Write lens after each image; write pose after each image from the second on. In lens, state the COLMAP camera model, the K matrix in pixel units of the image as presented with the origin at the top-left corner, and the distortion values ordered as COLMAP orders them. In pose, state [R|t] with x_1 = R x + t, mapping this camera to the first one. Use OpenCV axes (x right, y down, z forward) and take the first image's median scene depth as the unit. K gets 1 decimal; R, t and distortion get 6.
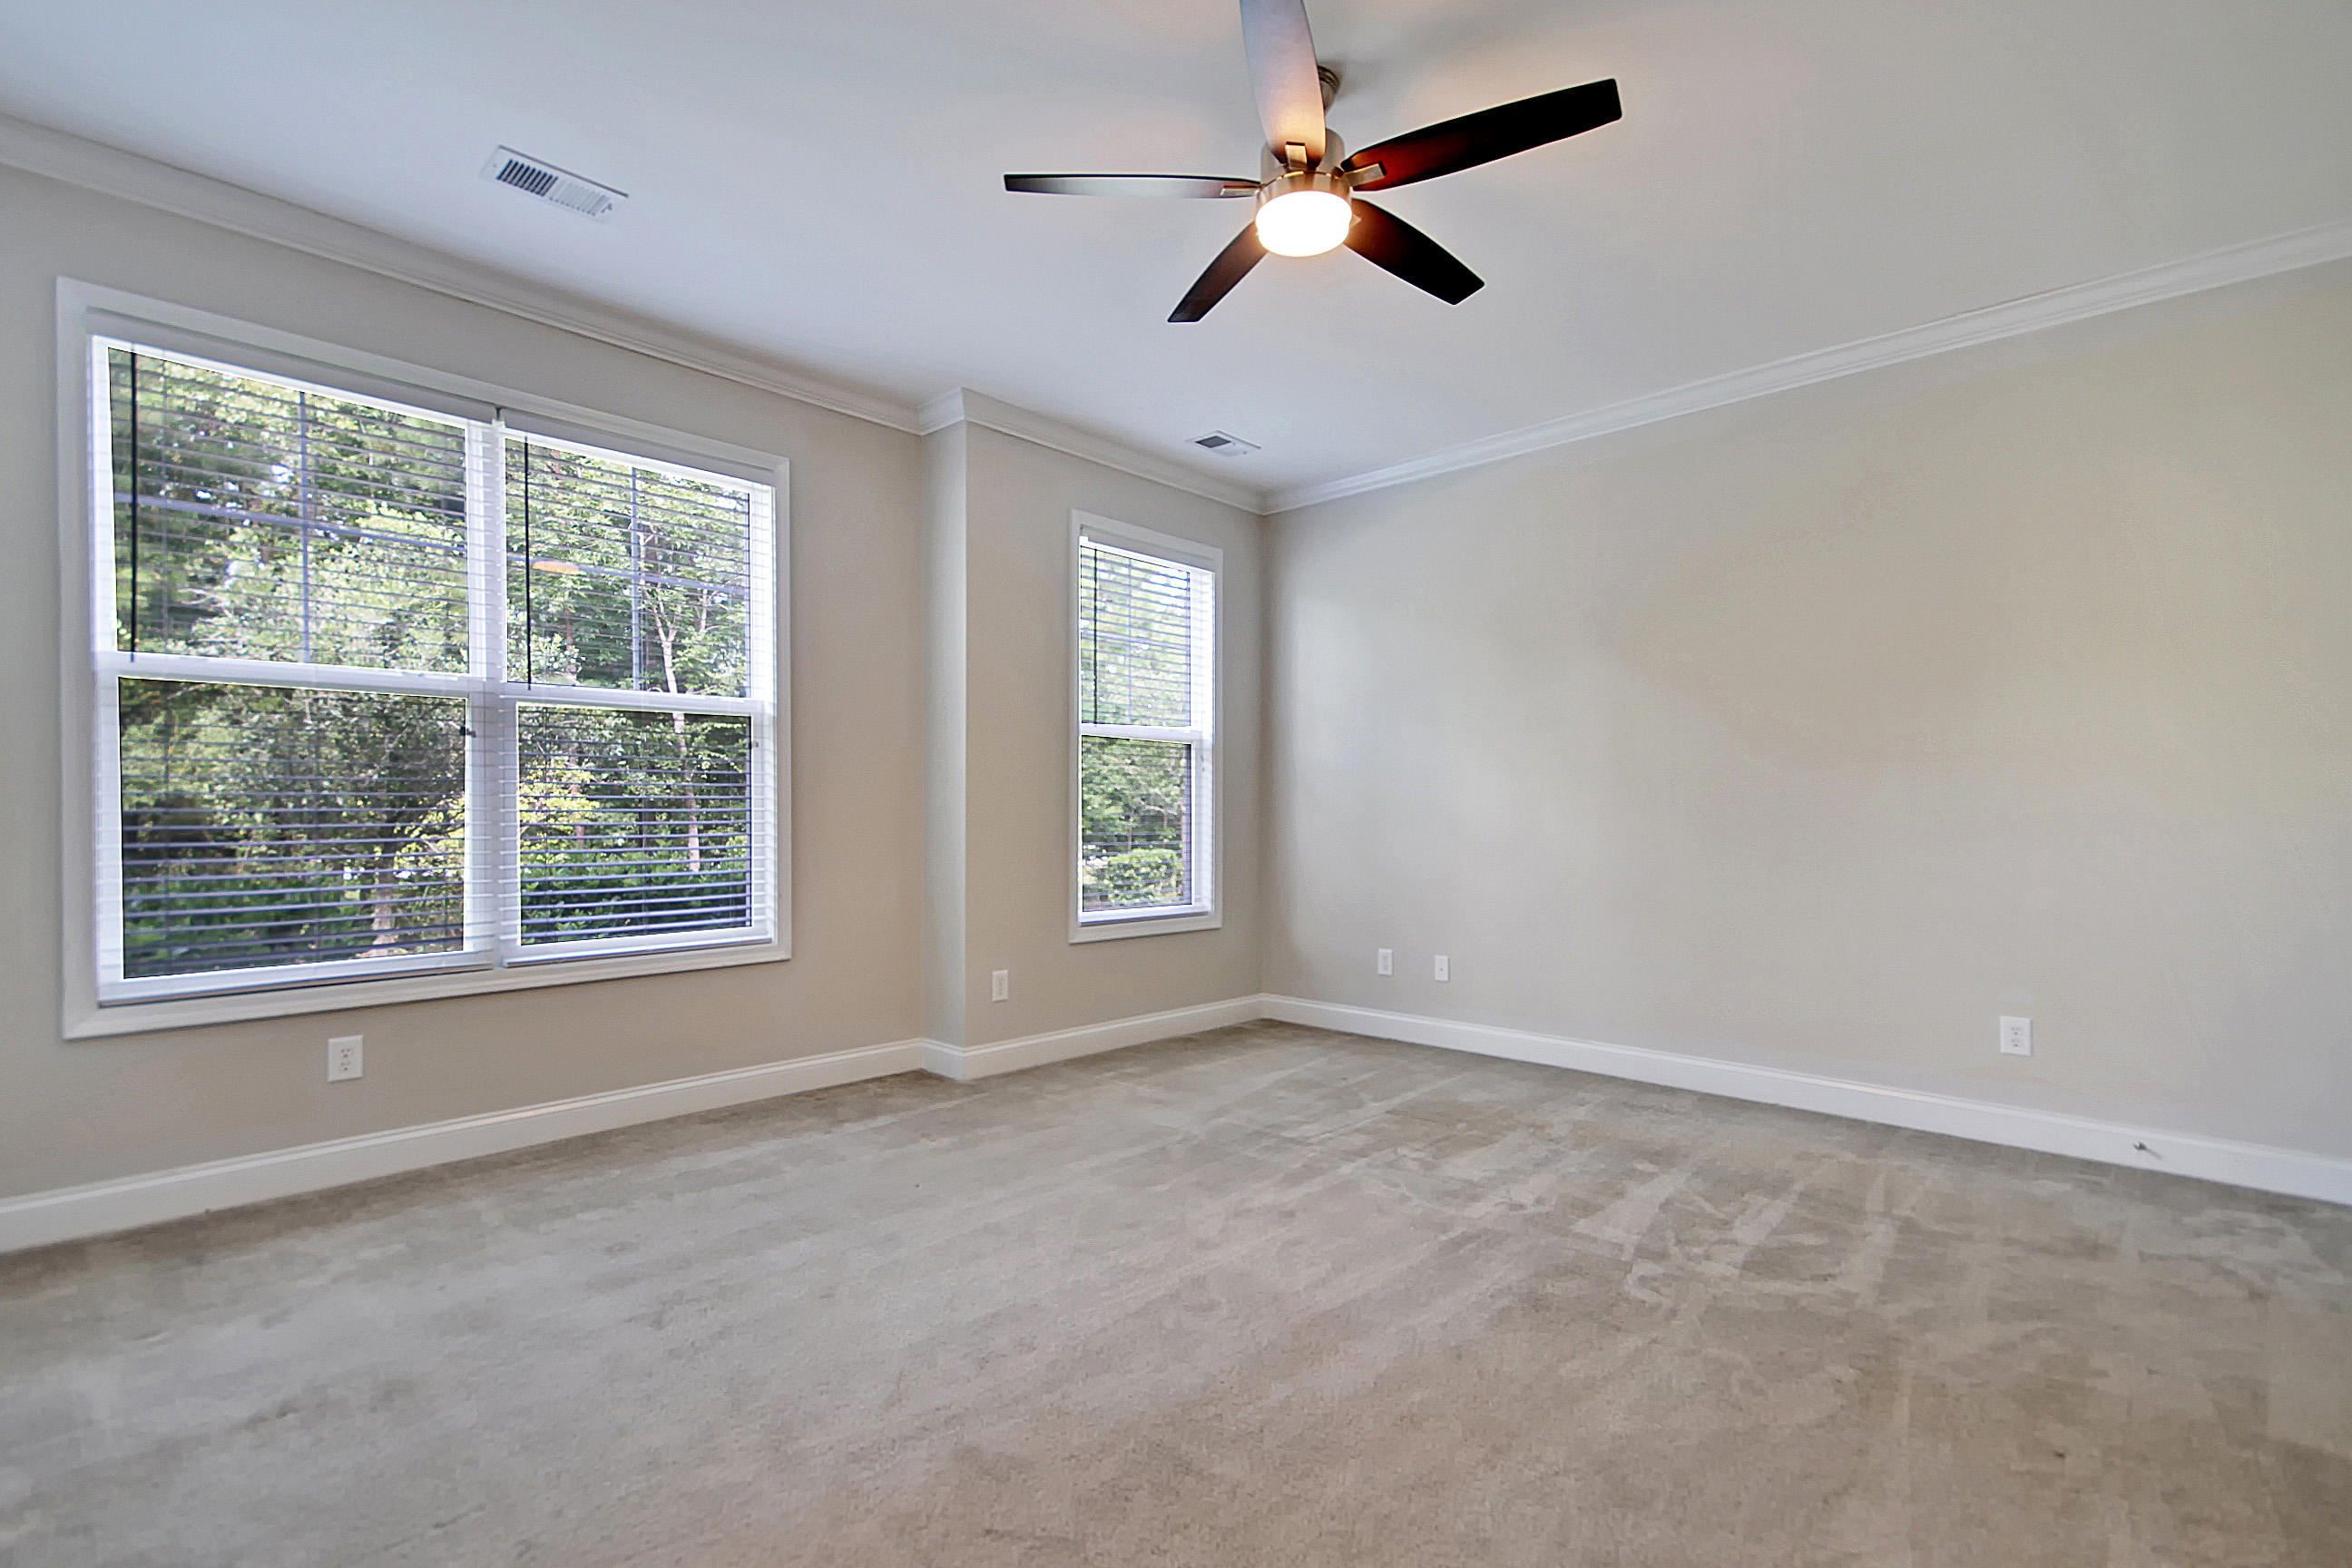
lens RADIAL K [[1085.2, 0, 1180.6], [0, 1085.2, 818.2], [0, 0, 1]] dist [0.015038, 0.000187]
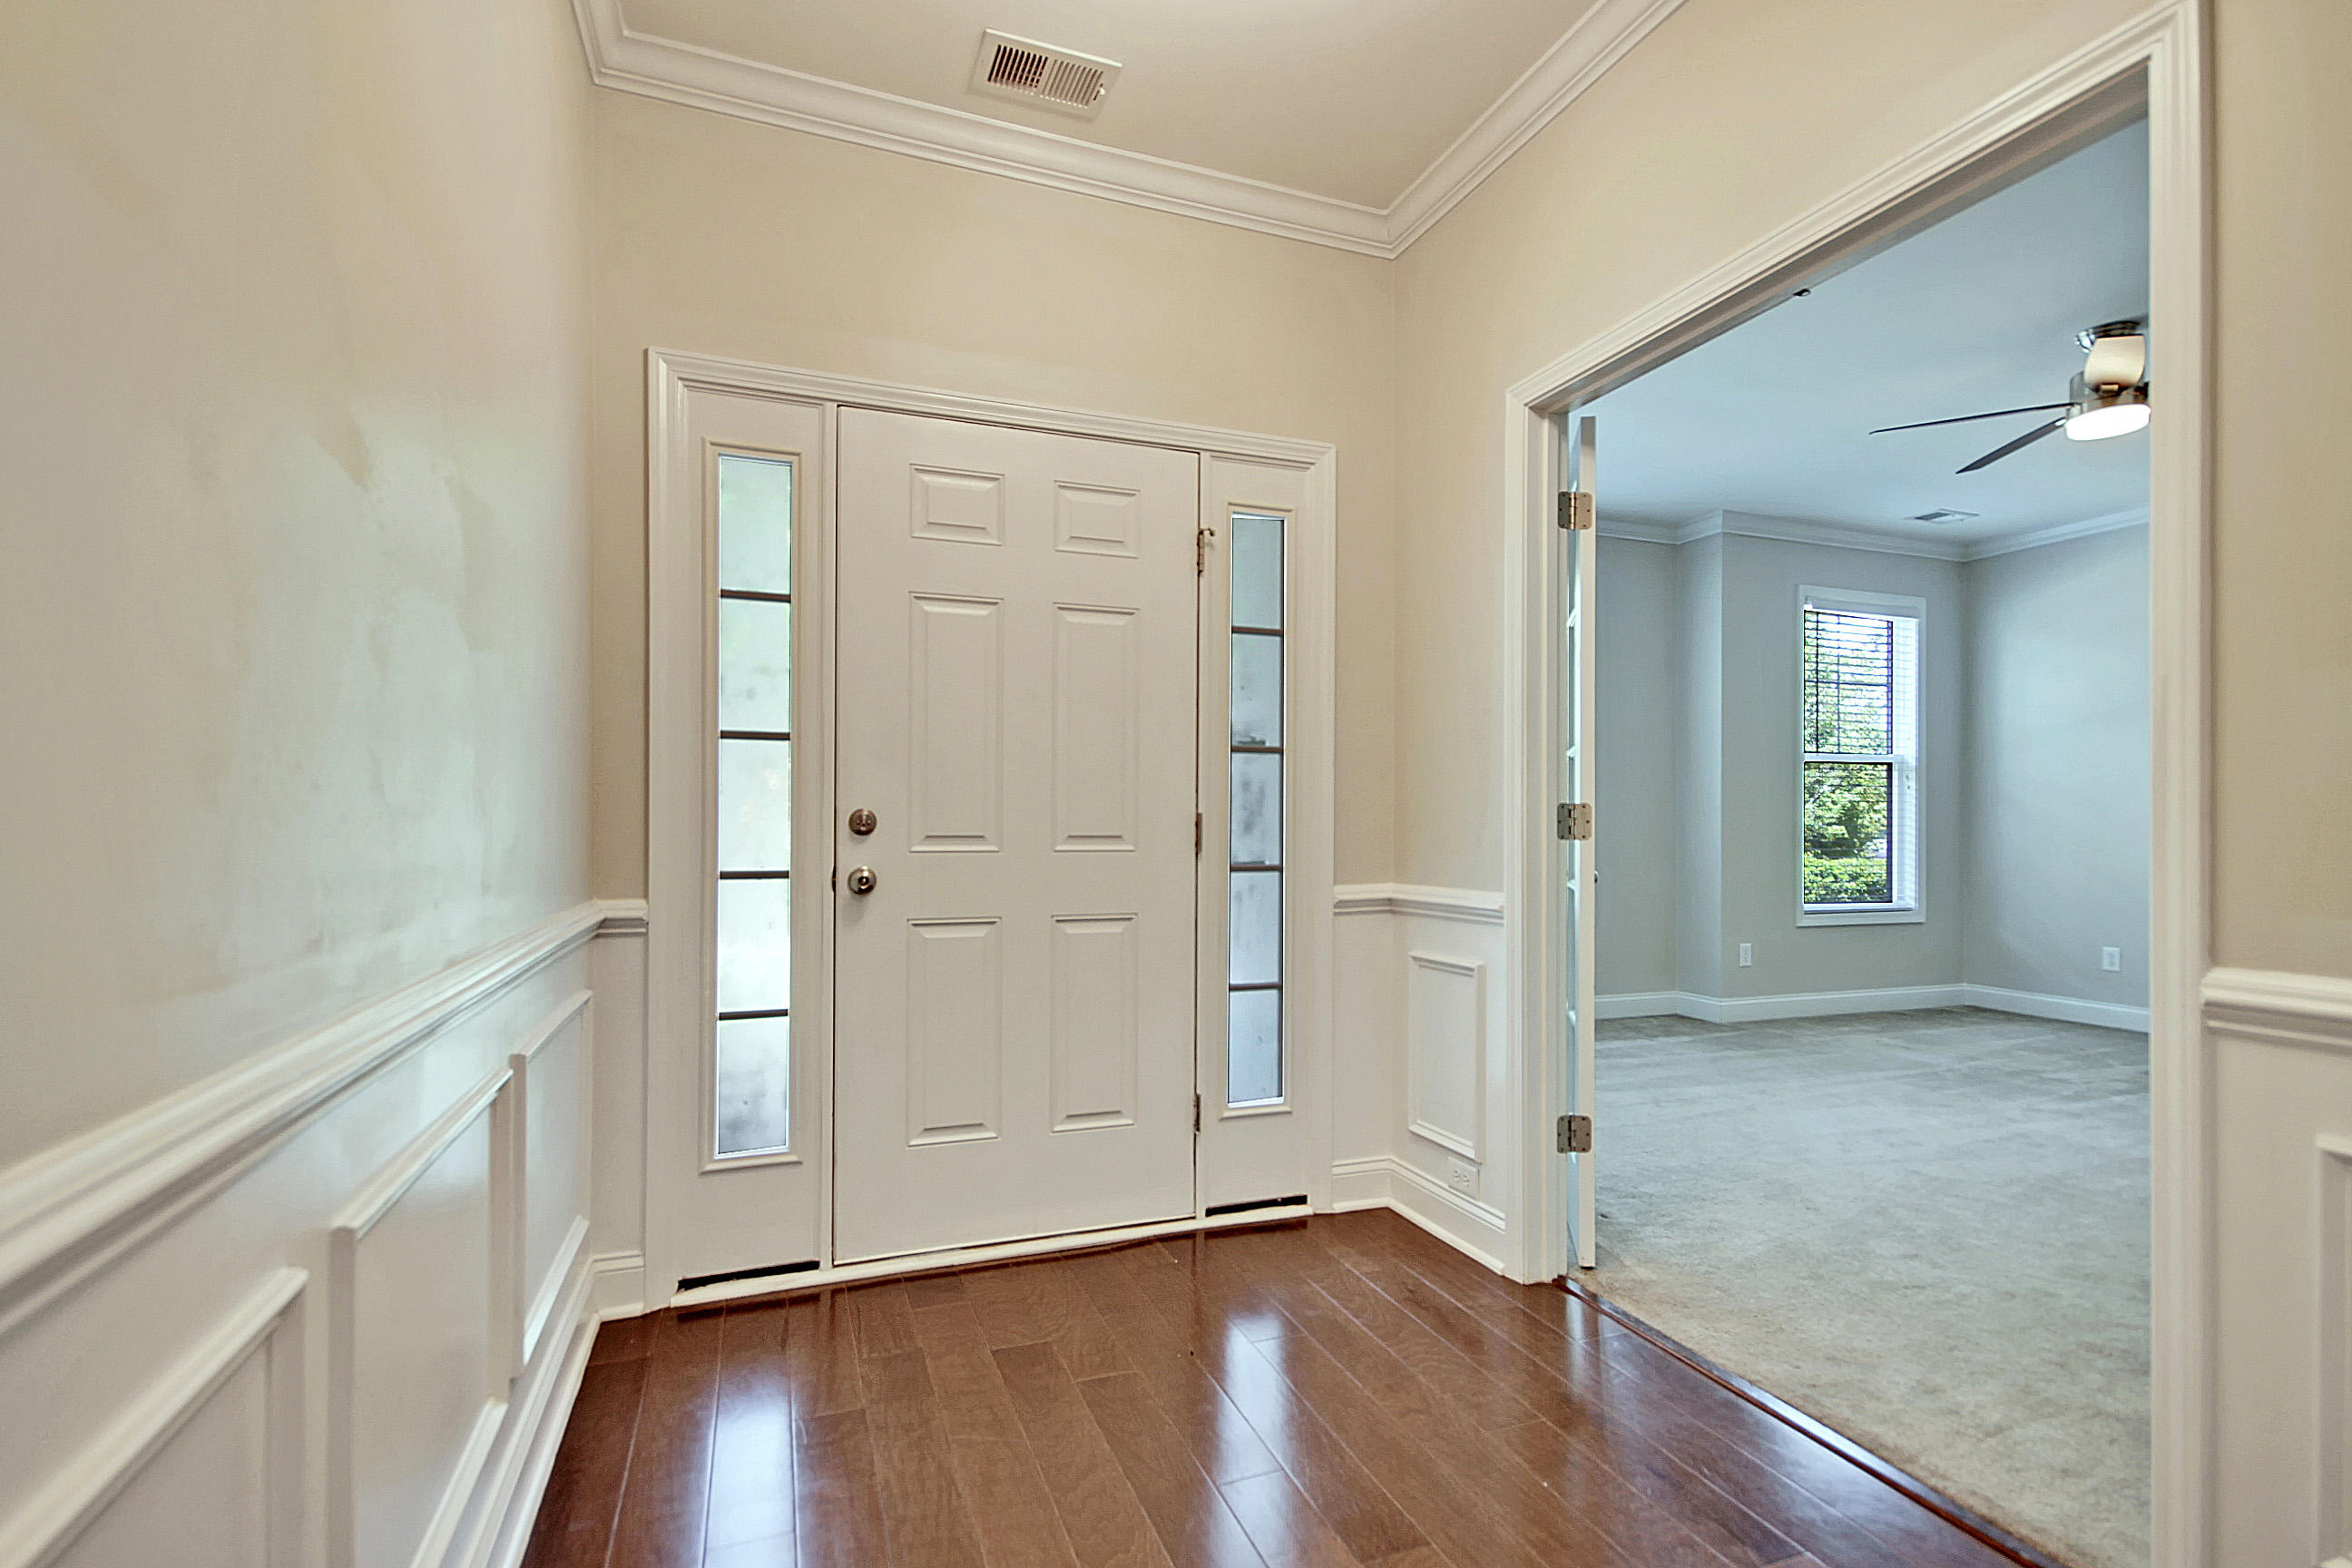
lens RADIAL K [[1085.2, 0, 1180.6], [0, 1085.2, 818.2], [0, 0, 1]] dist [0.015038, 0.000187]
pose [[0.899986, -0.000292, -0.435918, -0.178775], [-0.004072, 0.999950, -0.009078, 0.002823], [0.435899, 0.009946, 0.899941, -0.424225]]
